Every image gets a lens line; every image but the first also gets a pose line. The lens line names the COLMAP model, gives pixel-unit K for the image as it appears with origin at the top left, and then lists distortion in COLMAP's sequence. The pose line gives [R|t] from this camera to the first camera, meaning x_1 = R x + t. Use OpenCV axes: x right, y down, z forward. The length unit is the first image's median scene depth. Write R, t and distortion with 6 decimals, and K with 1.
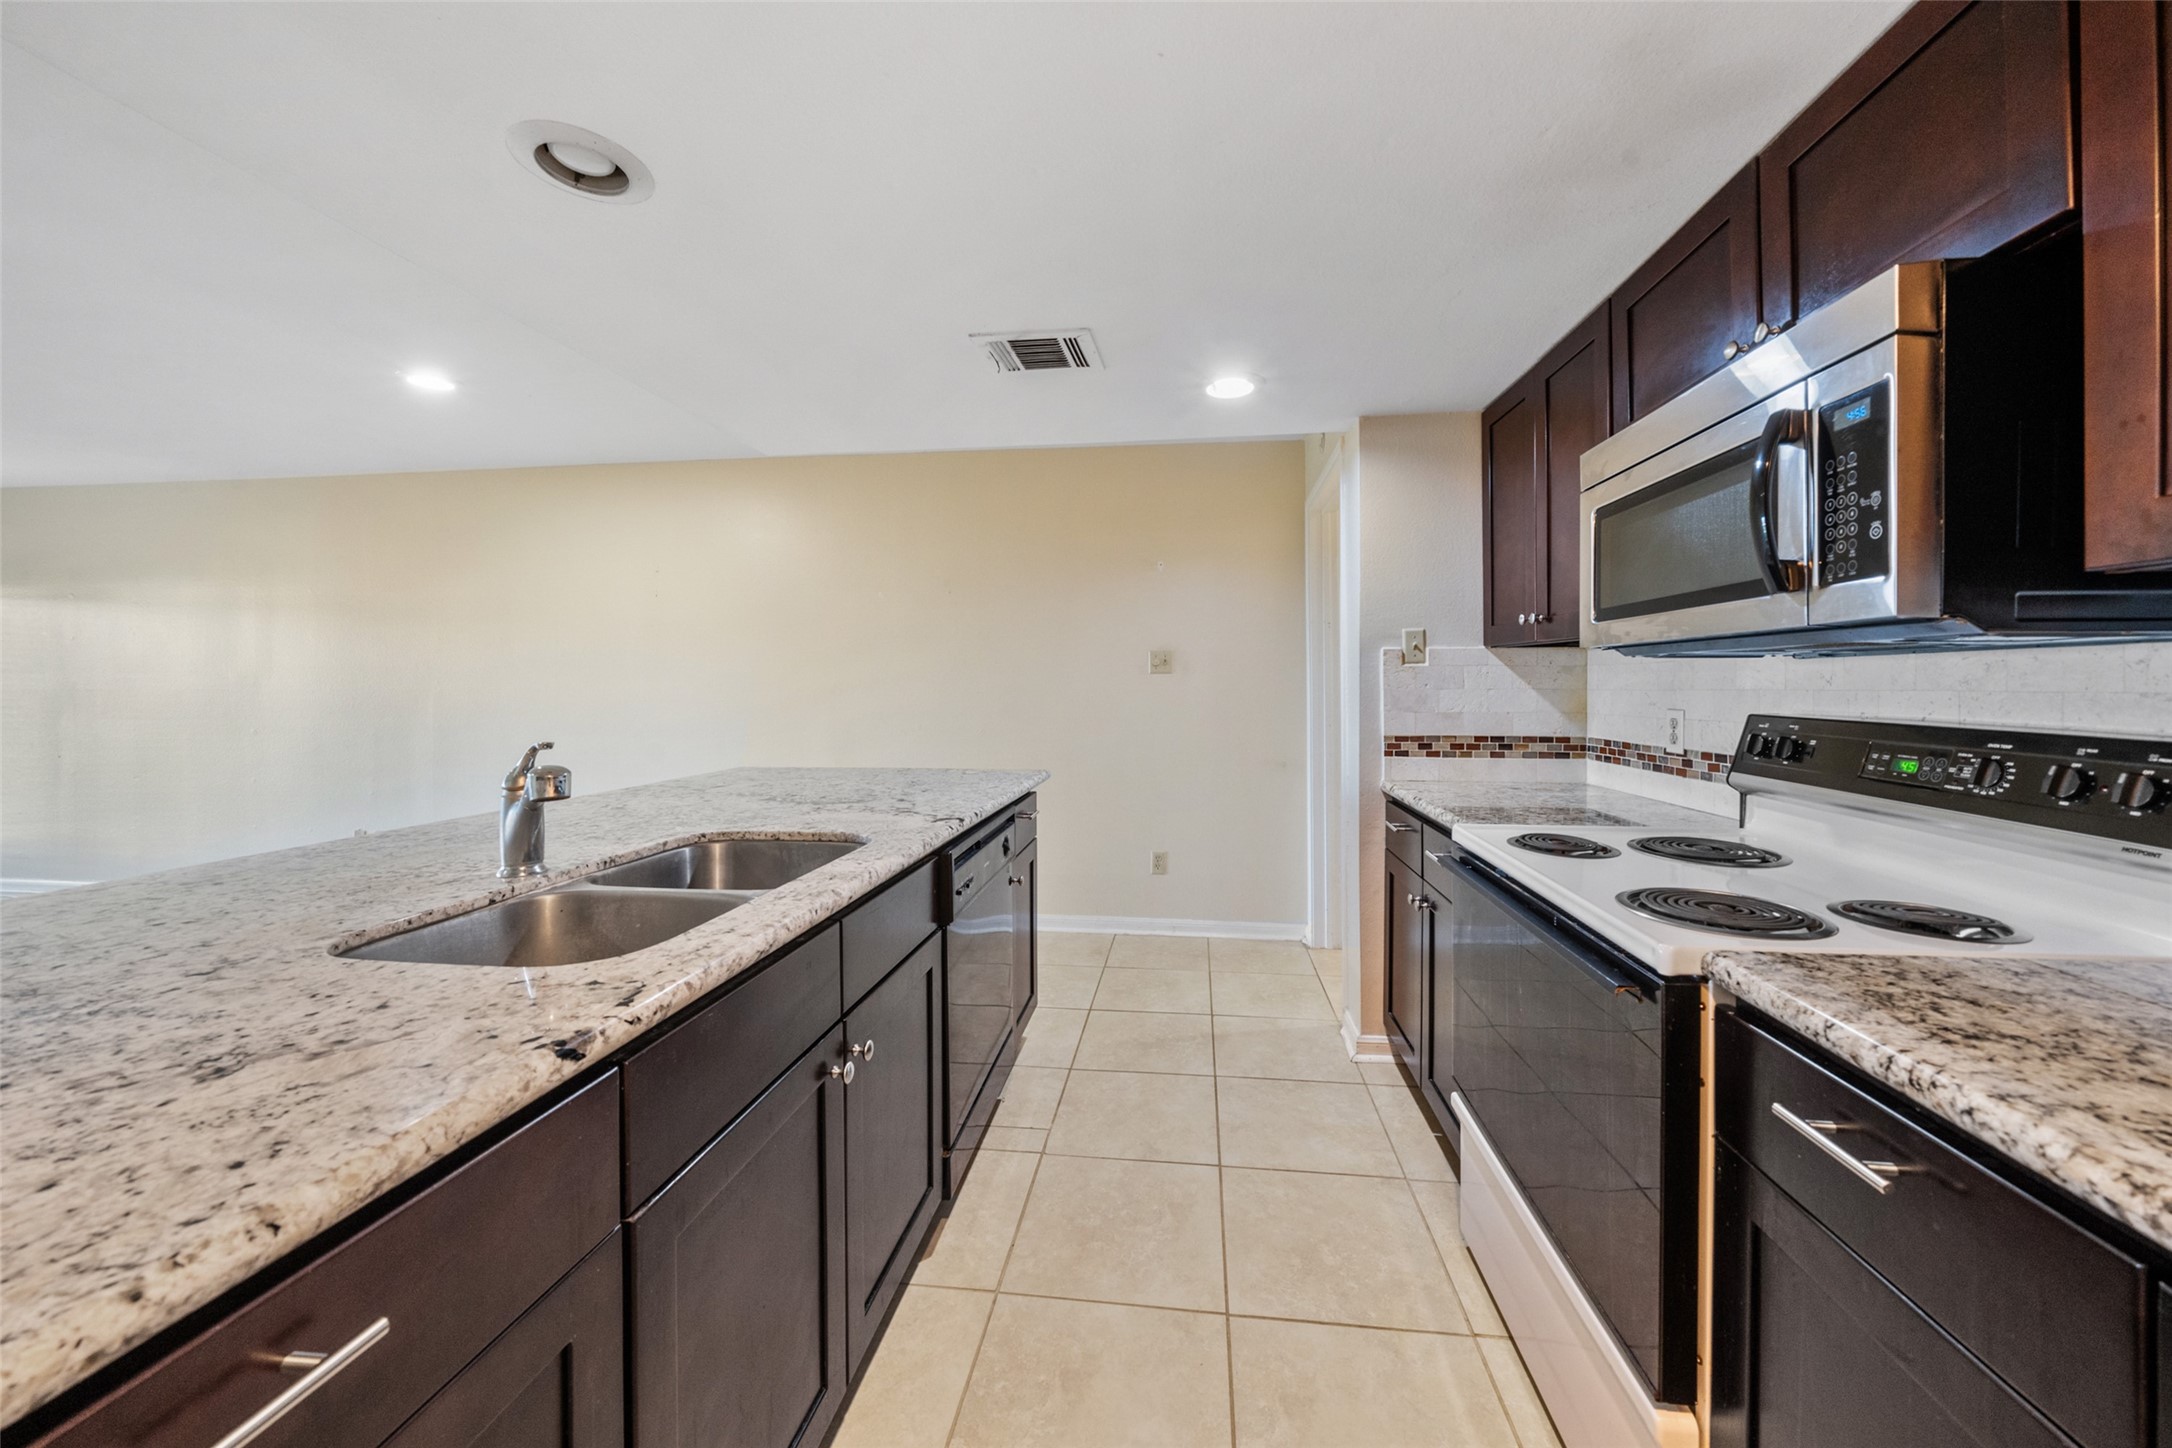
lens RADIAL K [[751.5, 0, 1074.4], [0, 751.5, 695.3], [0, 0, 1]] dist [-0.006538, 0.000104]
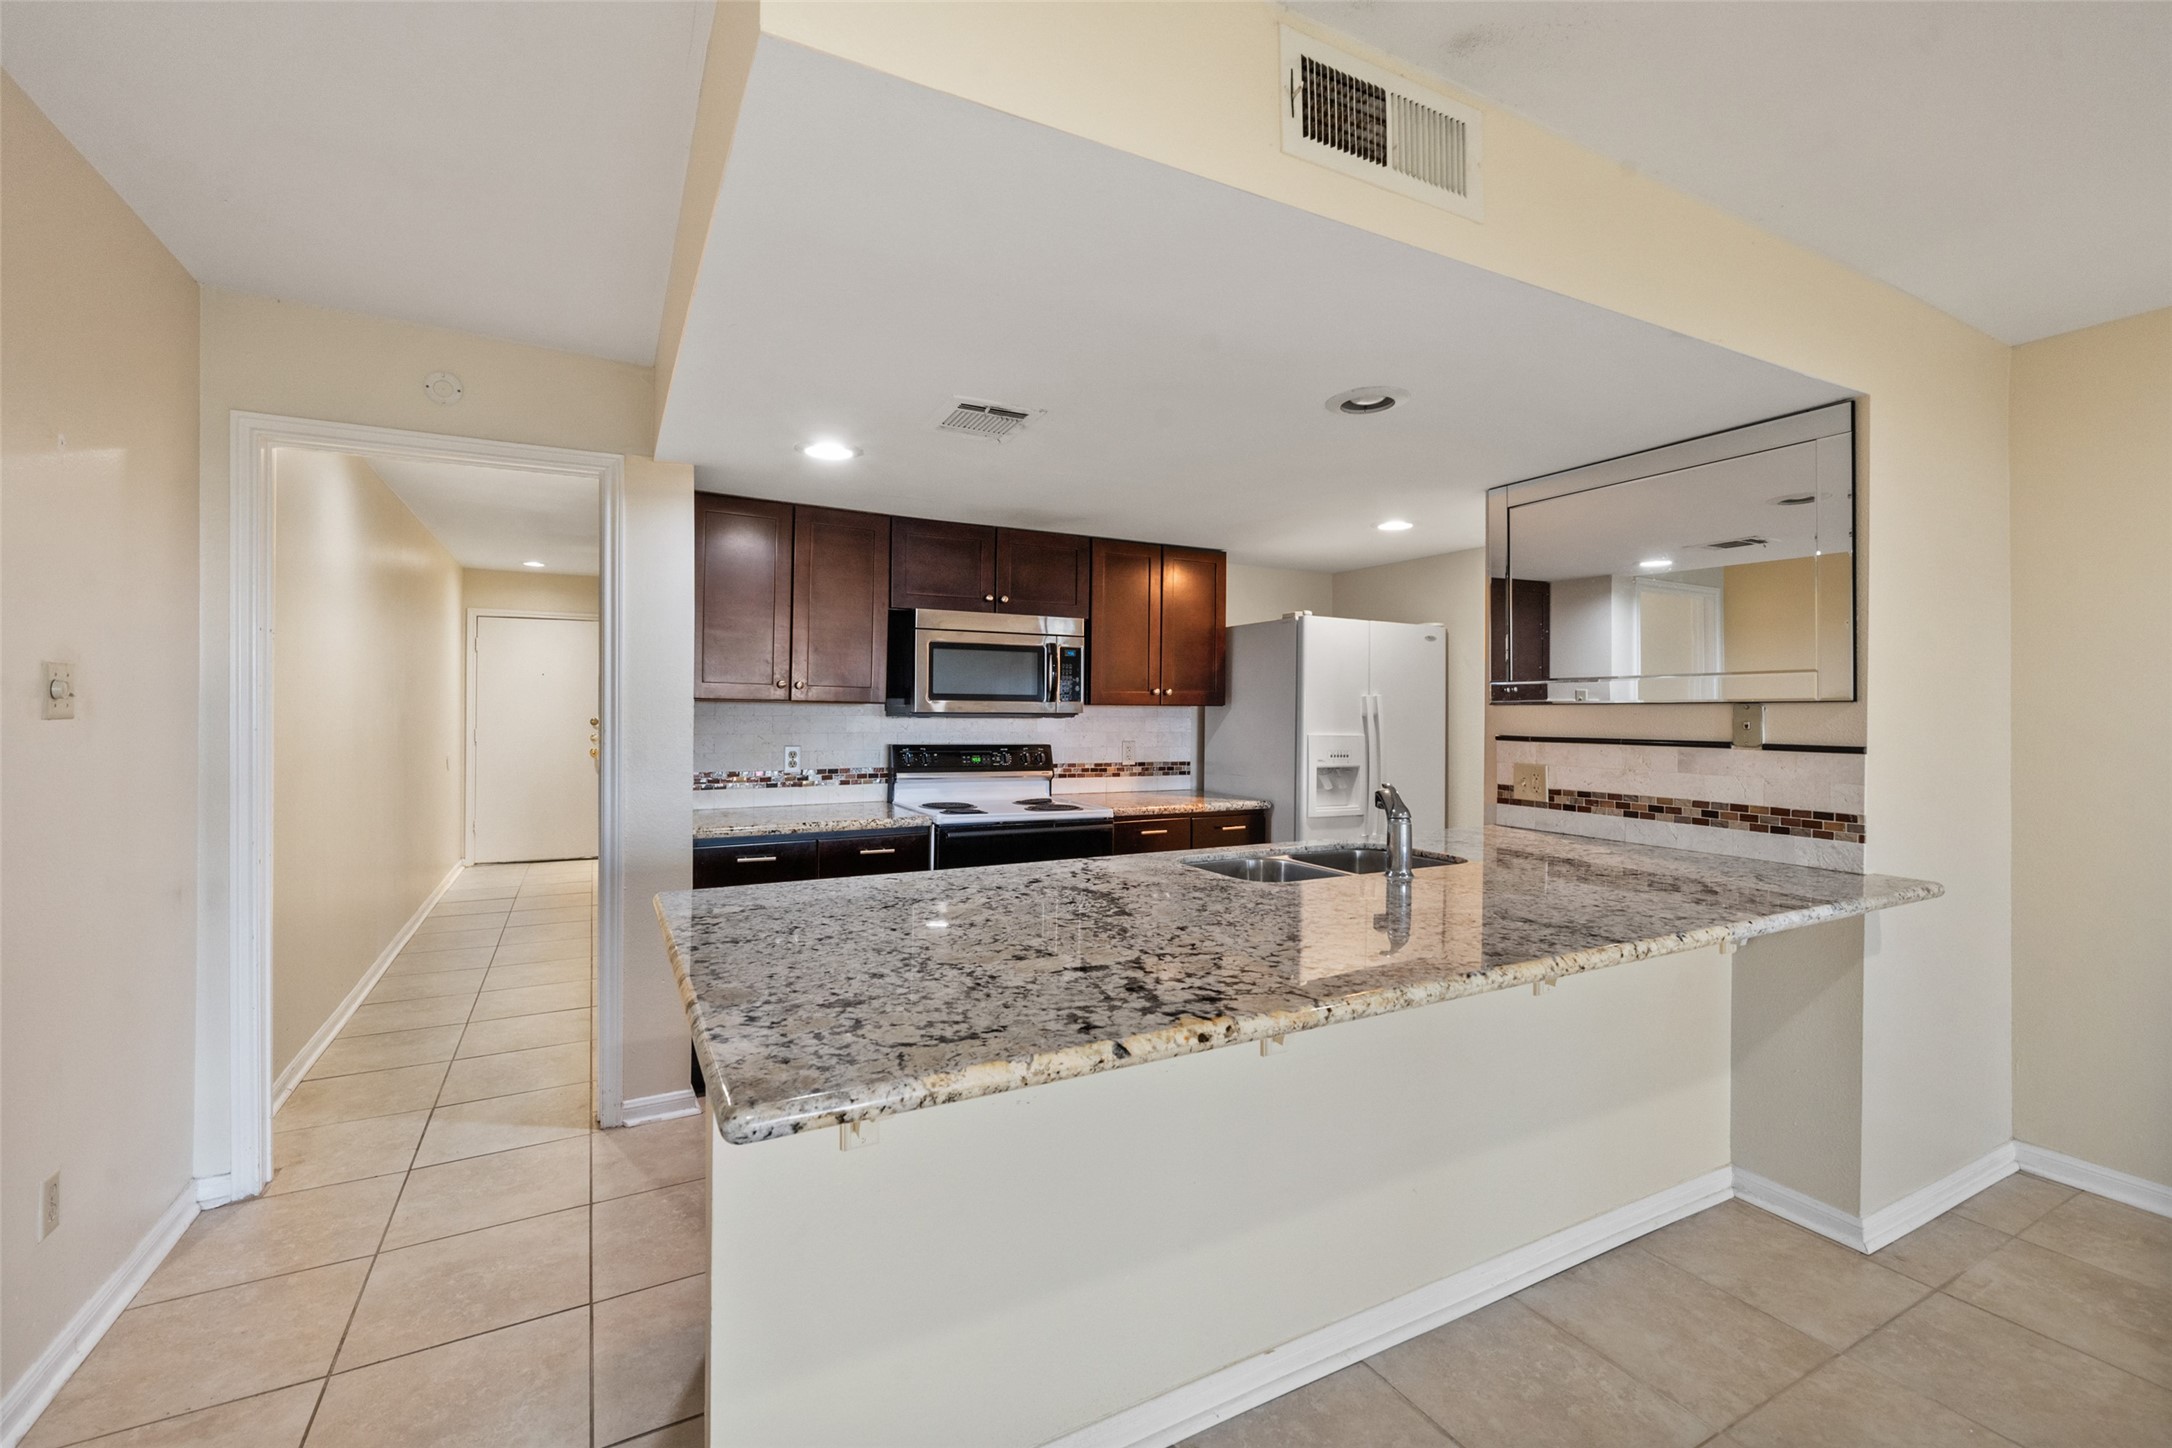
lens RADIAL K [[925.0, 0, 1087.8], [0, 925.0, 704.0], [0, 0, 1]] dist [0.000790, 0.000184]
pose [[-0.589830, 0.001442, 0.807526, -1.413601], [0.004533, 0.999989, 0.001526, -0.086339], [-0.807515, 0.004561, -0.589830, 1.995197]]
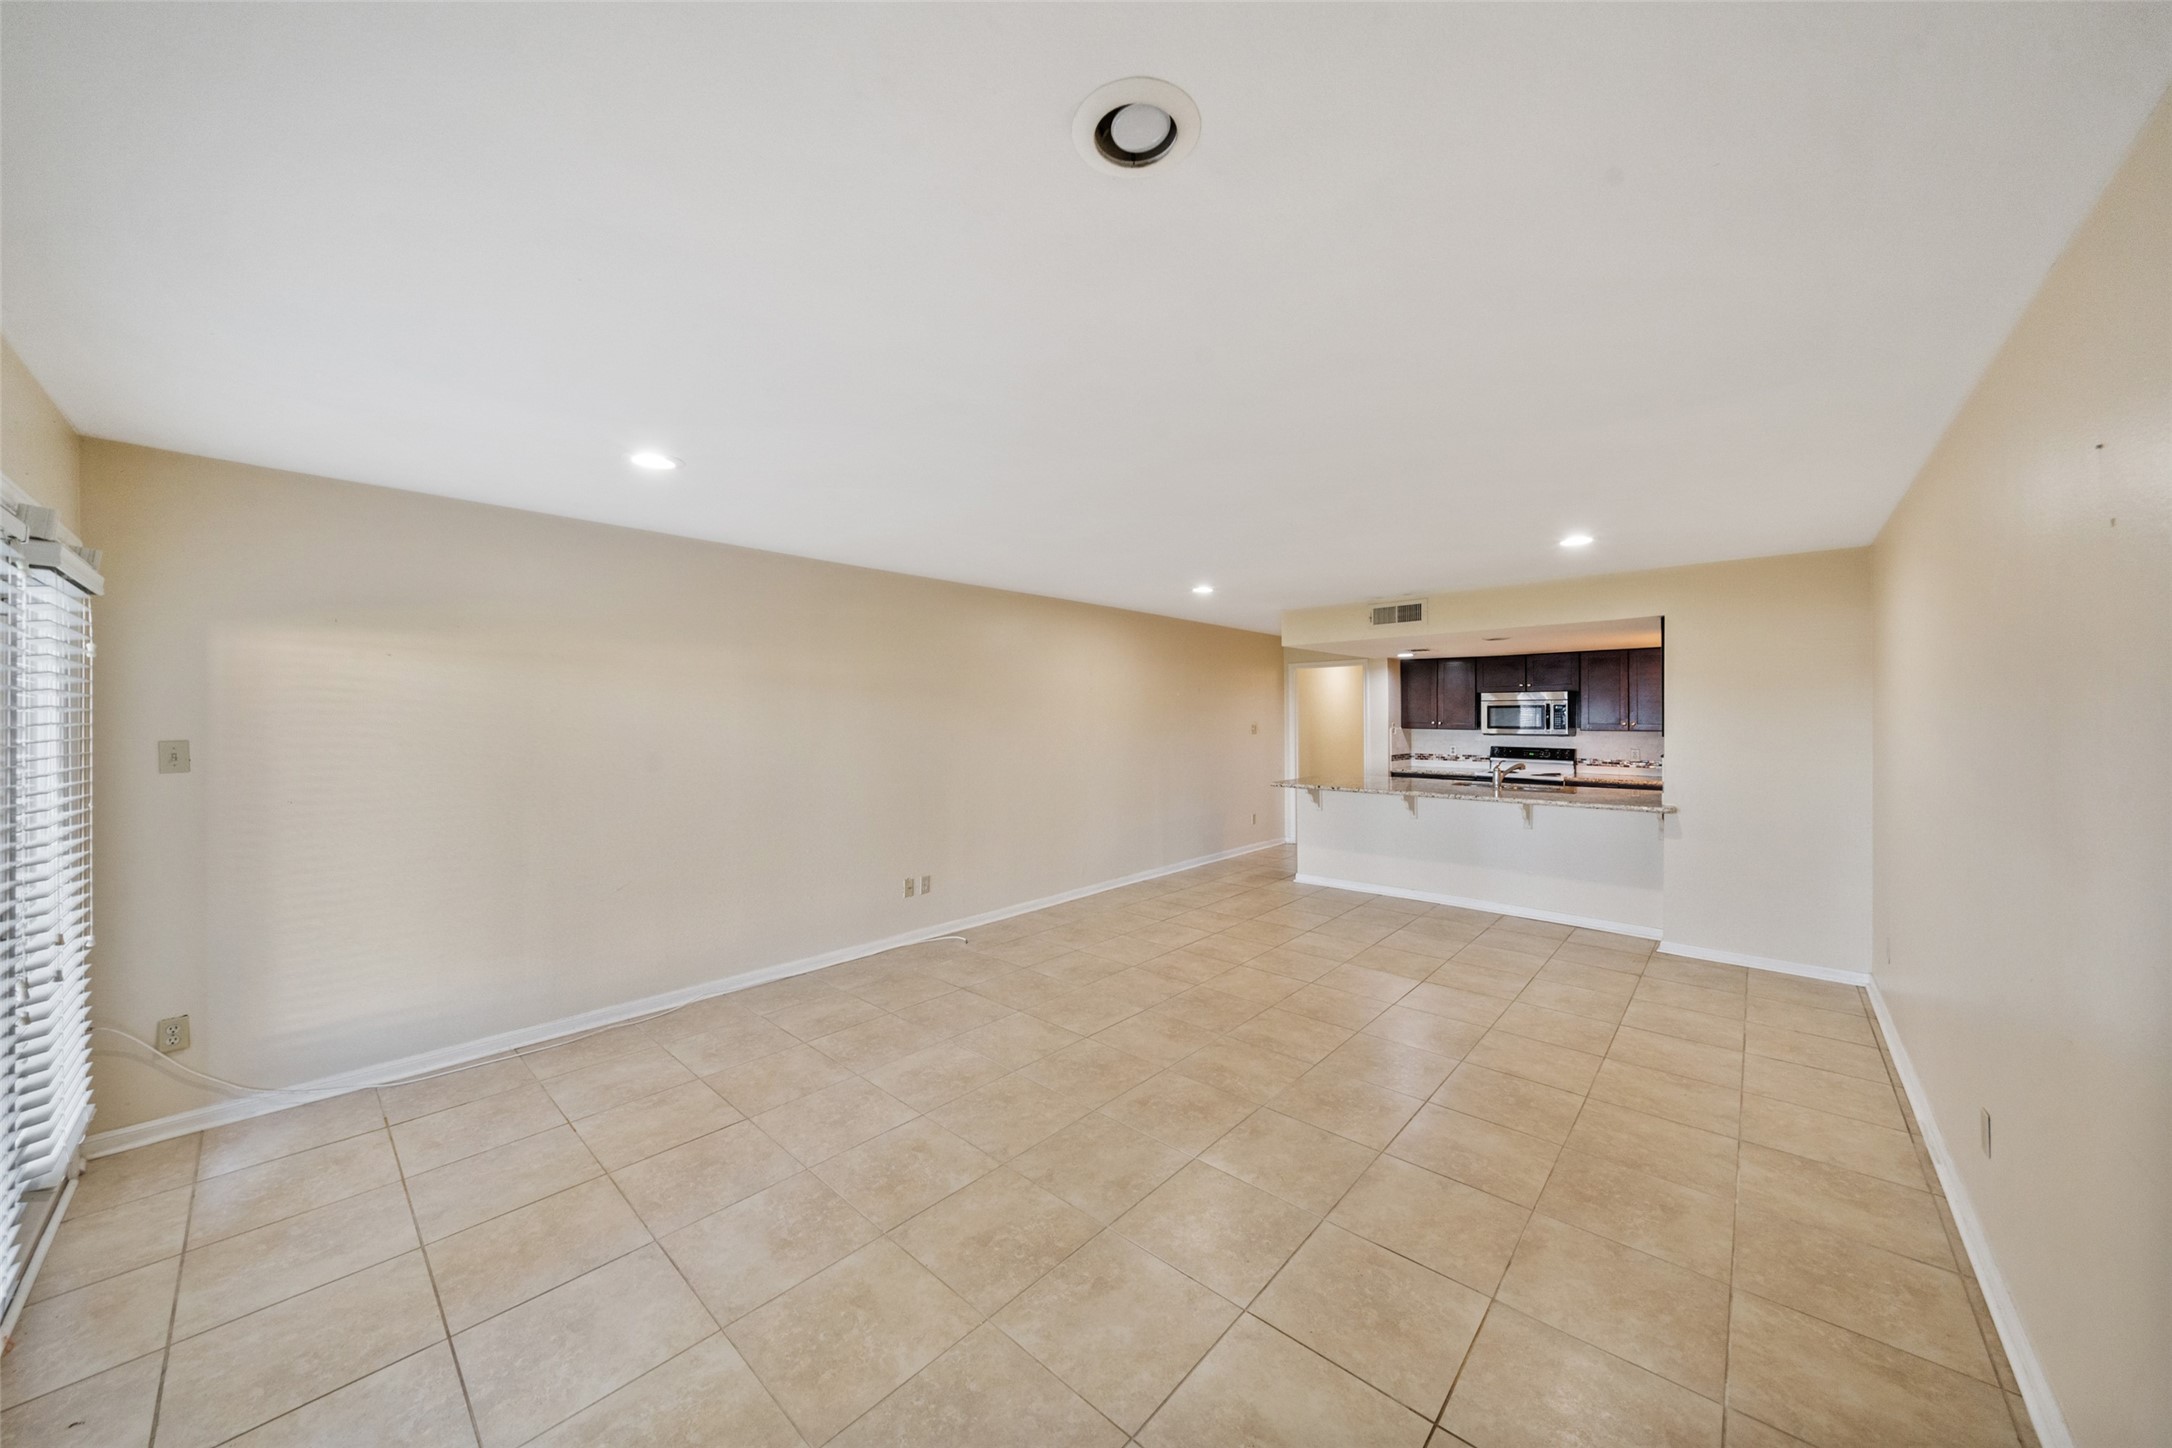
lens RADIAL K [[745.0, 0, 1086.3], [0, 745.0, 701.8], [0, 0, 1]] dist [-0.005832, 0.000224]
pose [[0.562644, 0.015288, 0.826558, -4.622721], [0.011278, 0.999594, -0.026165, -0.168777], [-0.826622, 0.024043, 0.562243, 0.418133]]
